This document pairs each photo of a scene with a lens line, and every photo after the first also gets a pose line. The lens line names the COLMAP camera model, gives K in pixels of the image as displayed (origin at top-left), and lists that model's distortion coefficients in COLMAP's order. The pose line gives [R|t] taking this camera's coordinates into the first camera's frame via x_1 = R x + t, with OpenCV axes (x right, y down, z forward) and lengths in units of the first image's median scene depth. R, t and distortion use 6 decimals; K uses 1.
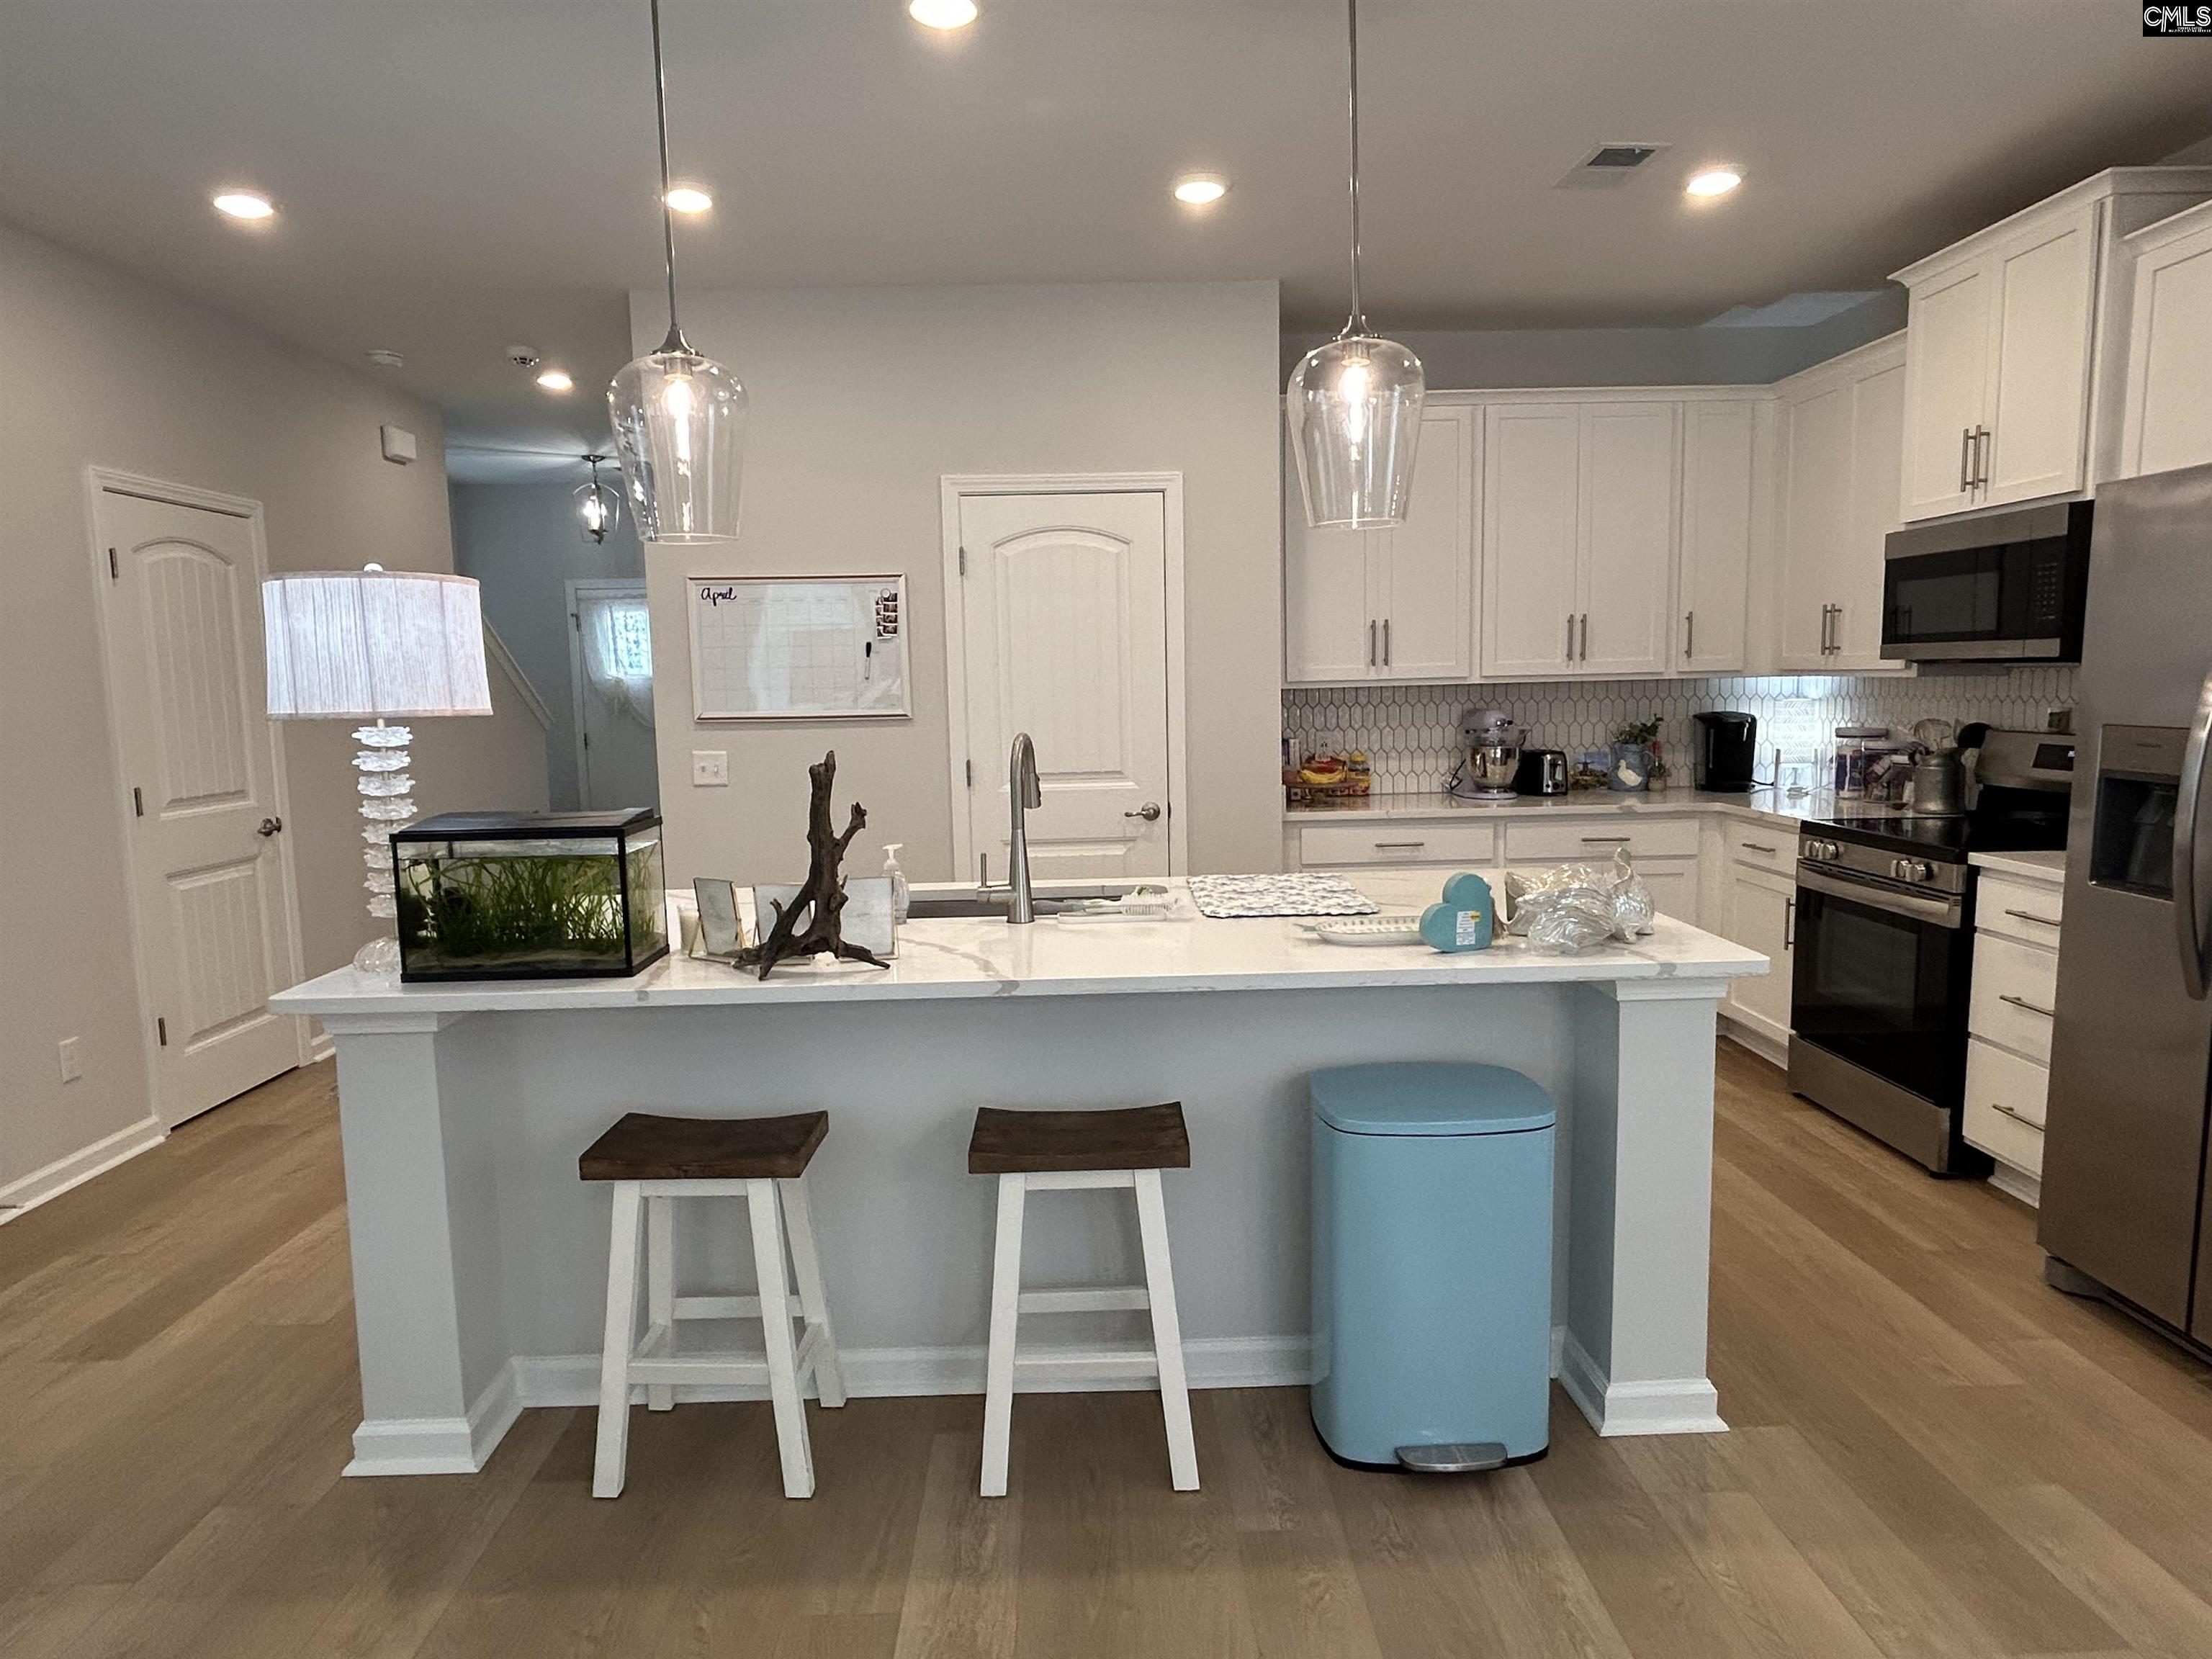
lens RADIAL K [[1294.3, 0, 1077.9], [0, 1294.3, 827.9], [0, 0, 1]] dist [-0.006071, 0.004415]
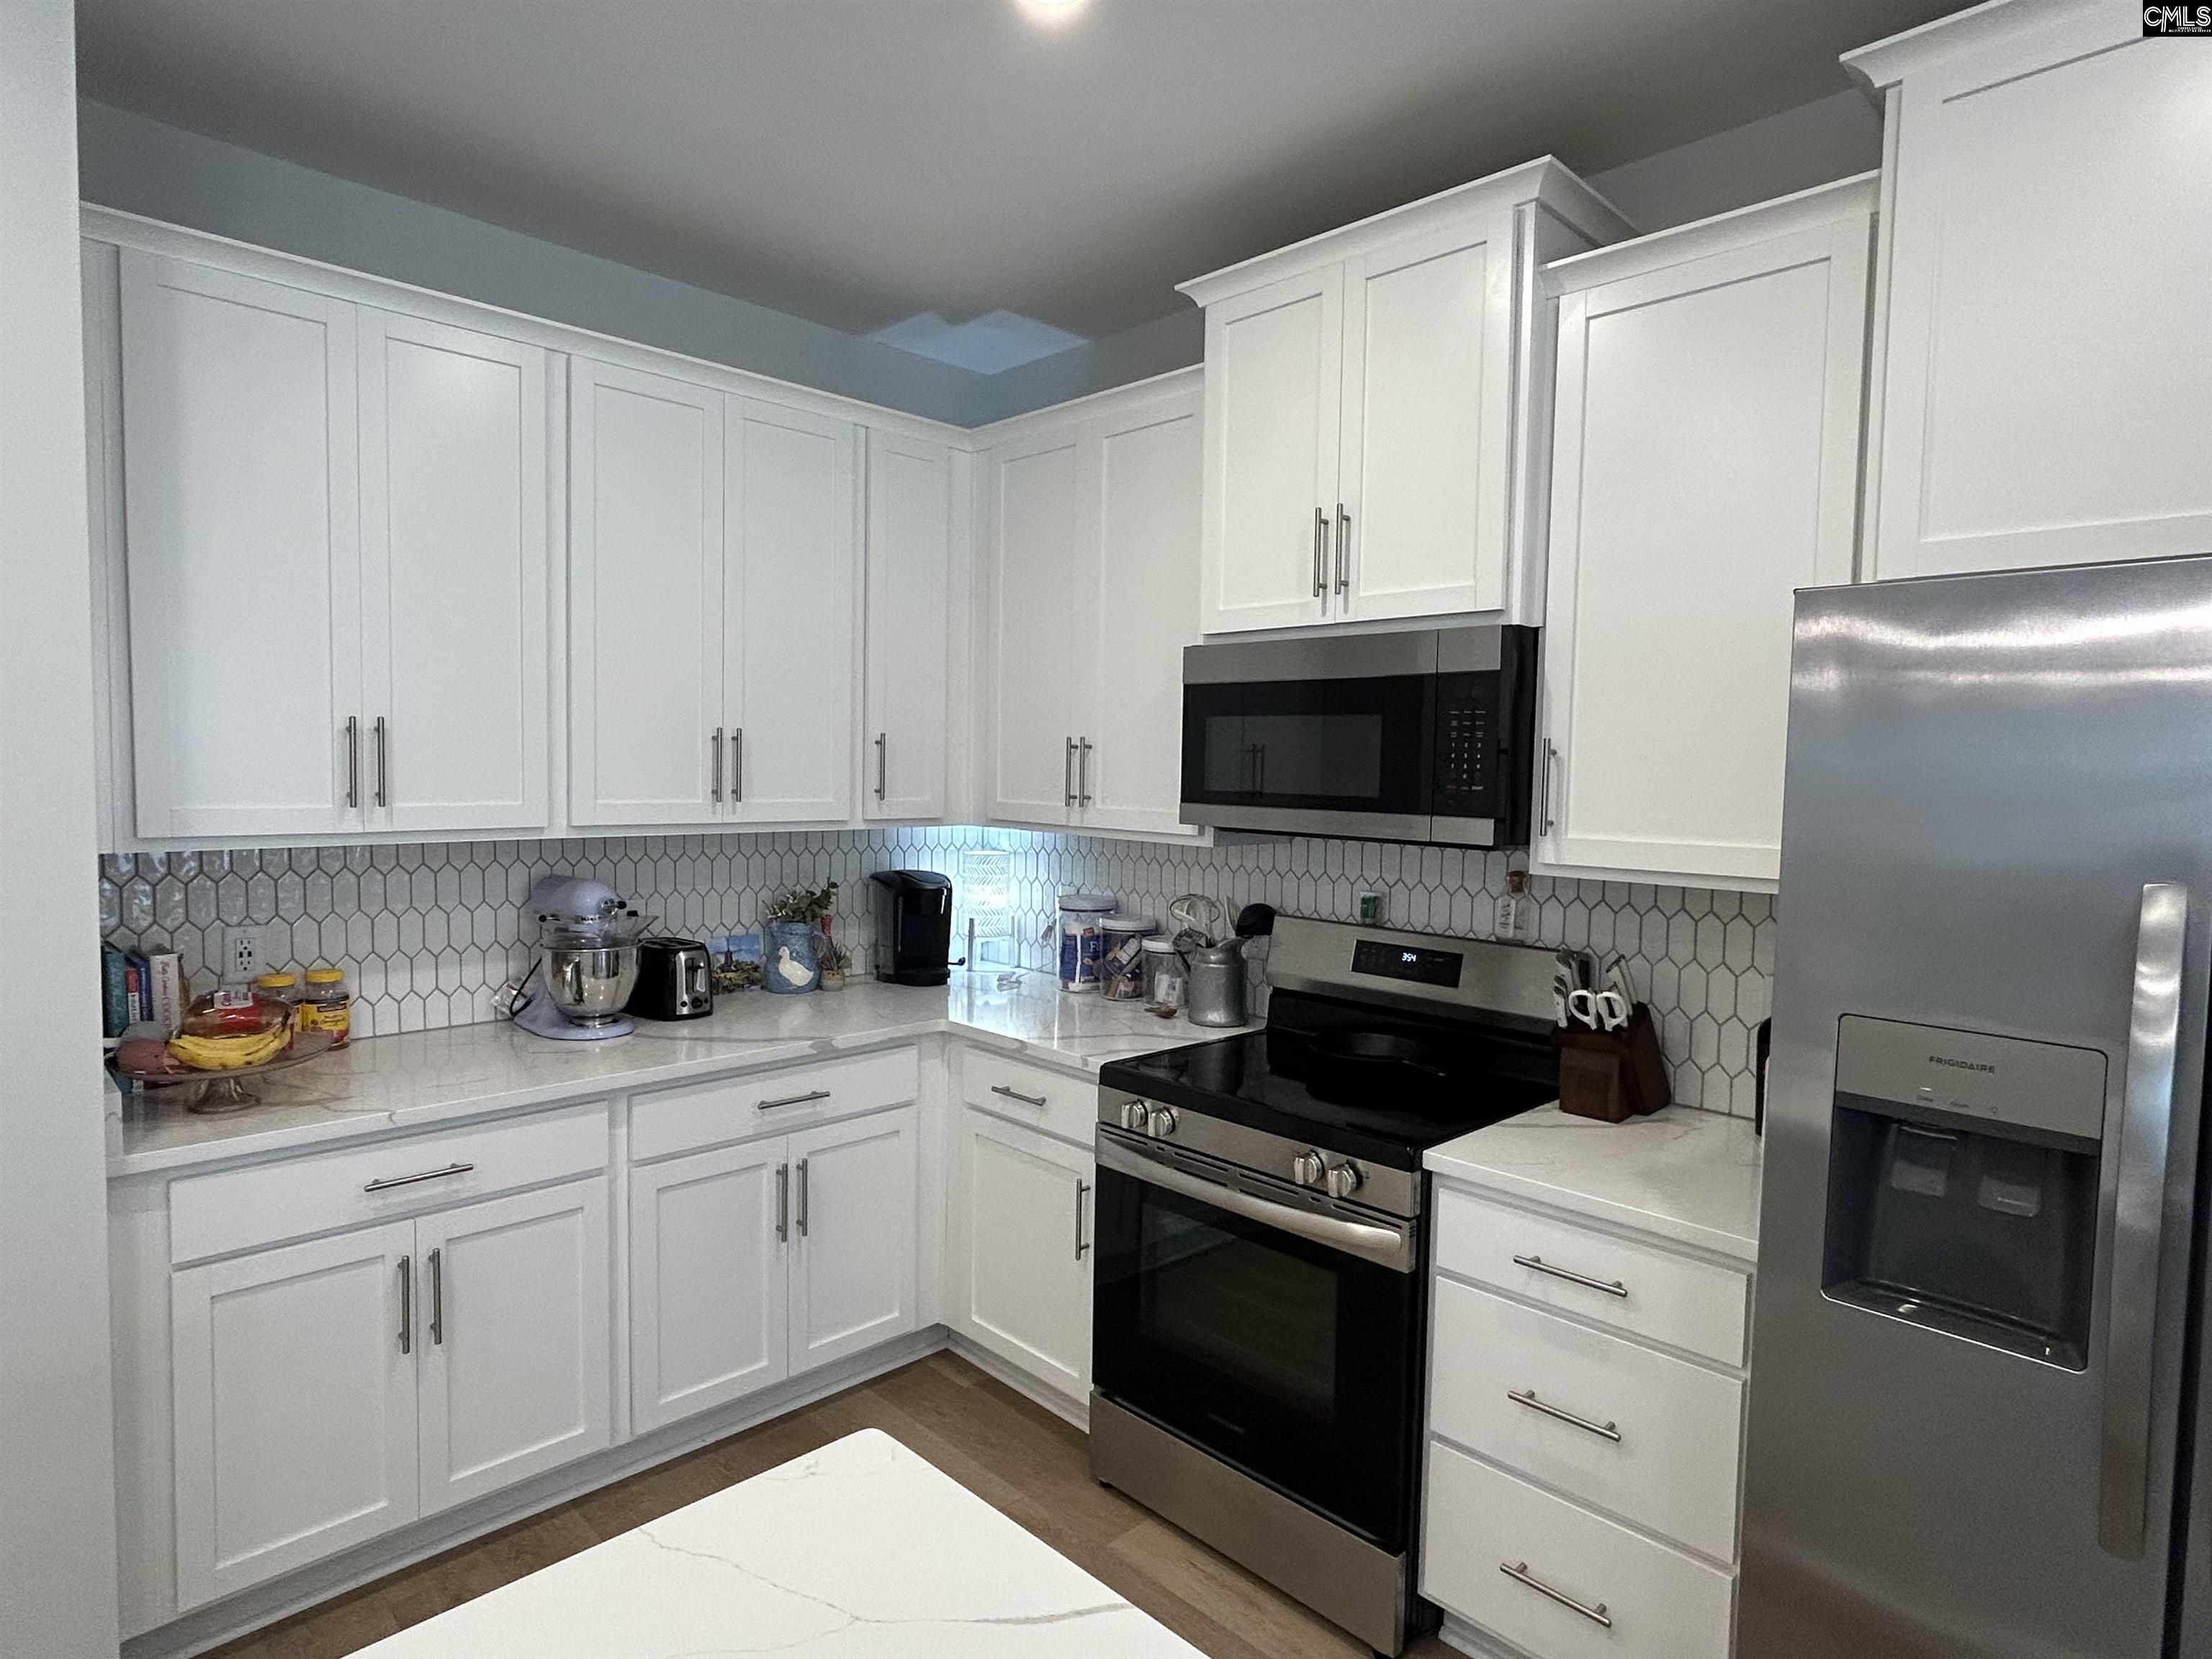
lens RADIAL K [[1223.2, 0, 1107.6], [0, 1223.2, 822.2], [0, 0, 1]] dist [-0.002806, -0.002126]
pose [[0.715979, 0.001001, 0.698121, 0.113313], [0.046459, 0.997714, -0.049077, -0.087718], [-0.696574, 0.067572, 0.714296, 0.483641]]
